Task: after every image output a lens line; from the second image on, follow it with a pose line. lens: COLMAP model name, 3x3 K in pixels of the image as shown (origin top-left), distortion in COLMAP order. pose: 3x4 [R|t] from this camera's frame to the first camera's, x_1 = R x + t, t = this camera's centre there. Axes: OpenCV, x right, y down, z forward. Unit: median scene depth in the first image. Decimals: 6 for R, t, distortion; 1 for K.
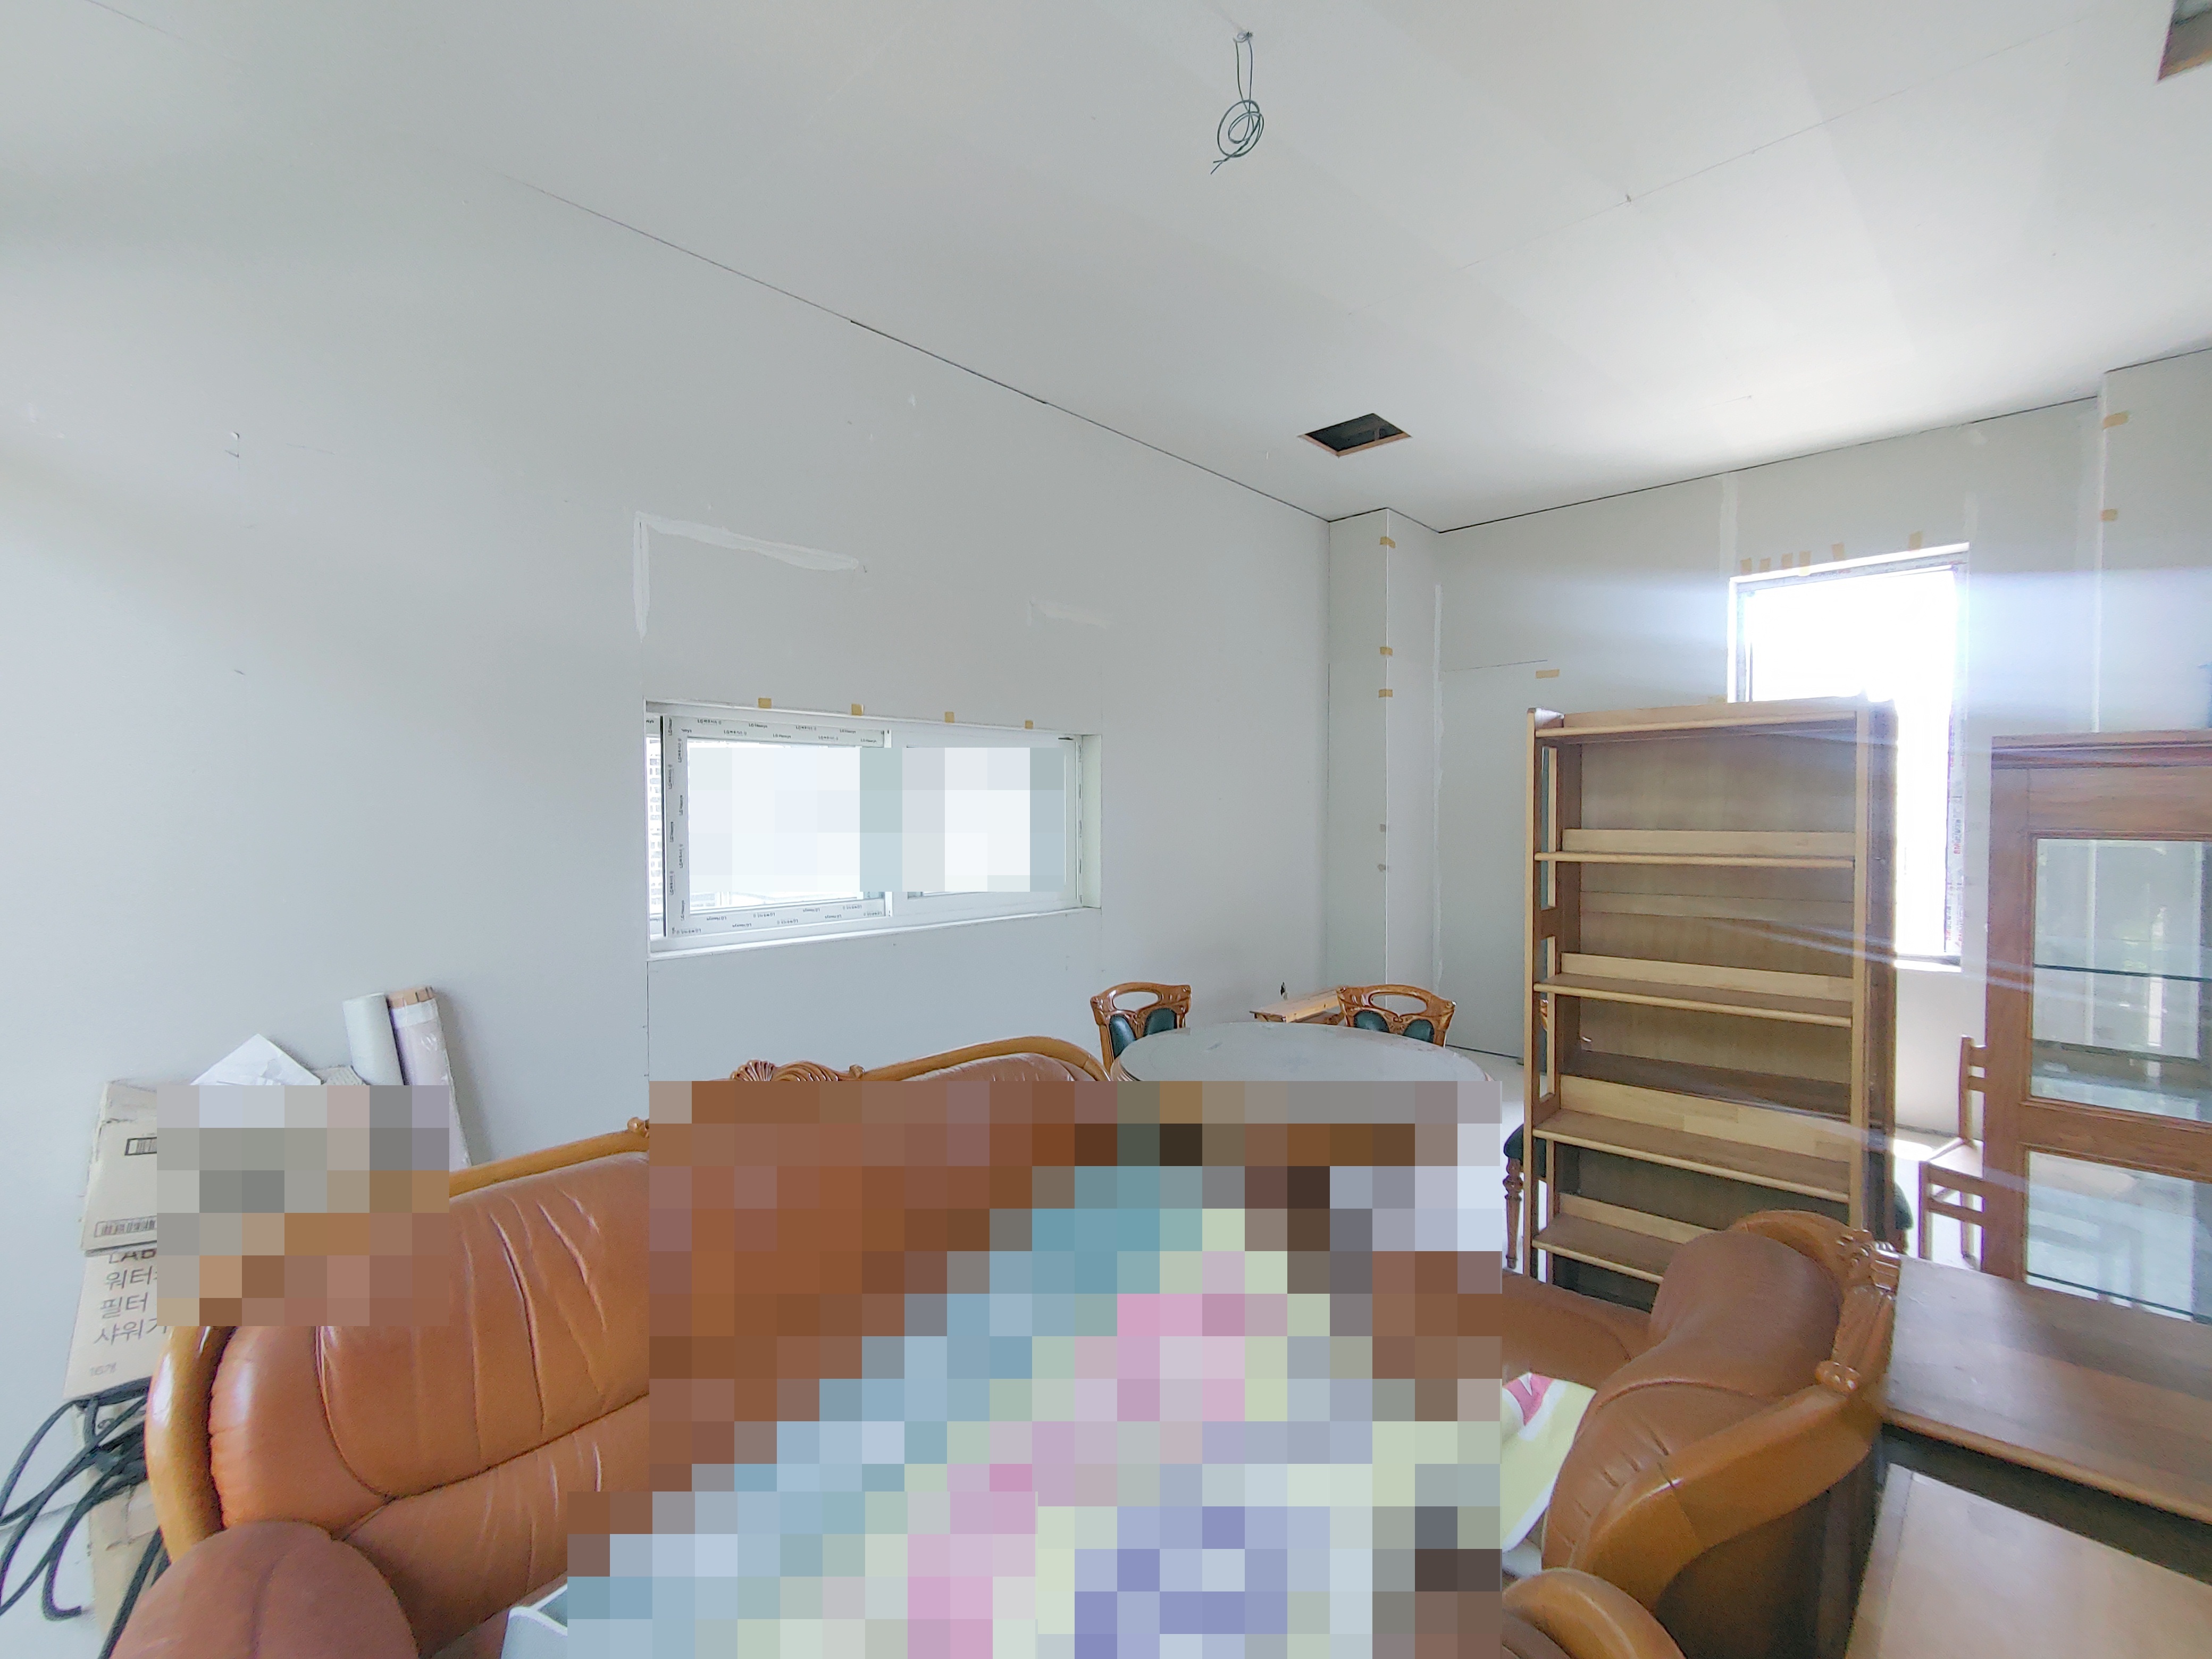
lens RADIAL K [[978.8, 0, 1107.9], [0, 978.8, 826.8], [0, 0, 1]] dist [0.001028, -0.000387]
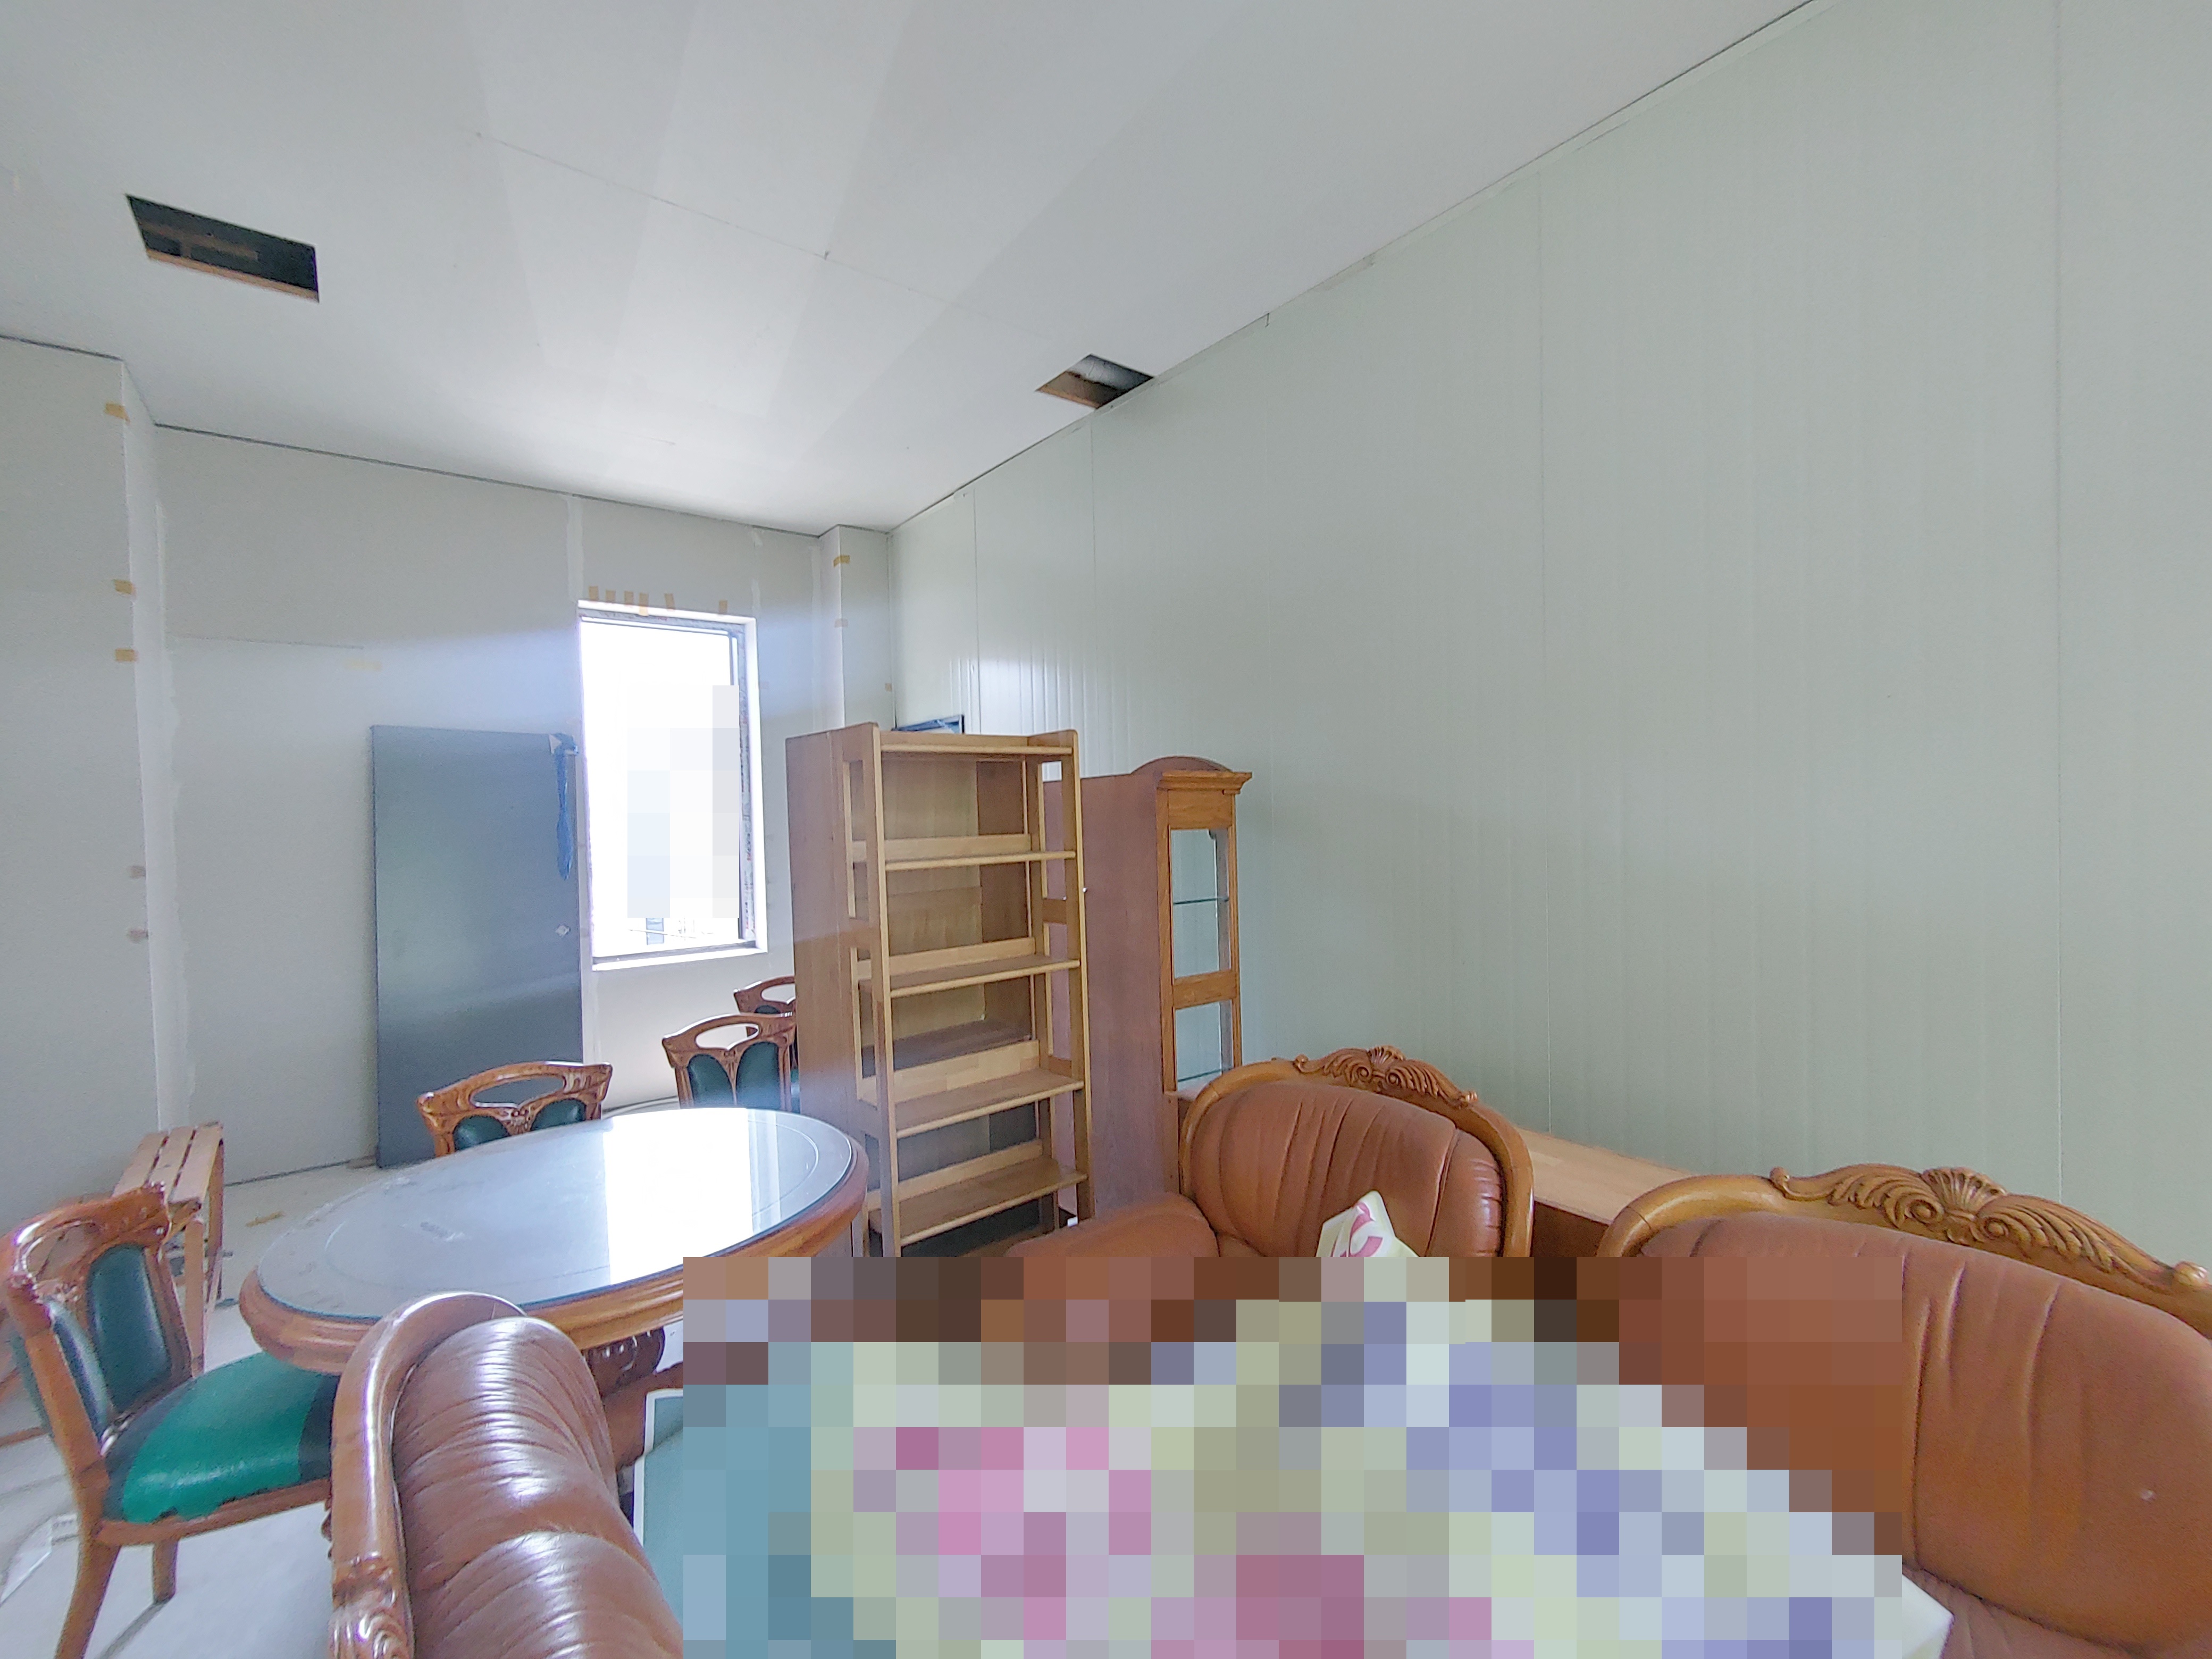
lens RADIAL K [[978.8, 0, 1107.3], [0, 978.8, 831.0], [0, 0, 1]] dist [0.001028, -0.000387]
pose [[0.097406, -0.014497, 0.995139, -0.349909], [0.044440, 0.998960, 0.010203, -0.005052], [-0.994252, 0.043230, 0.097949, 0.411481]]
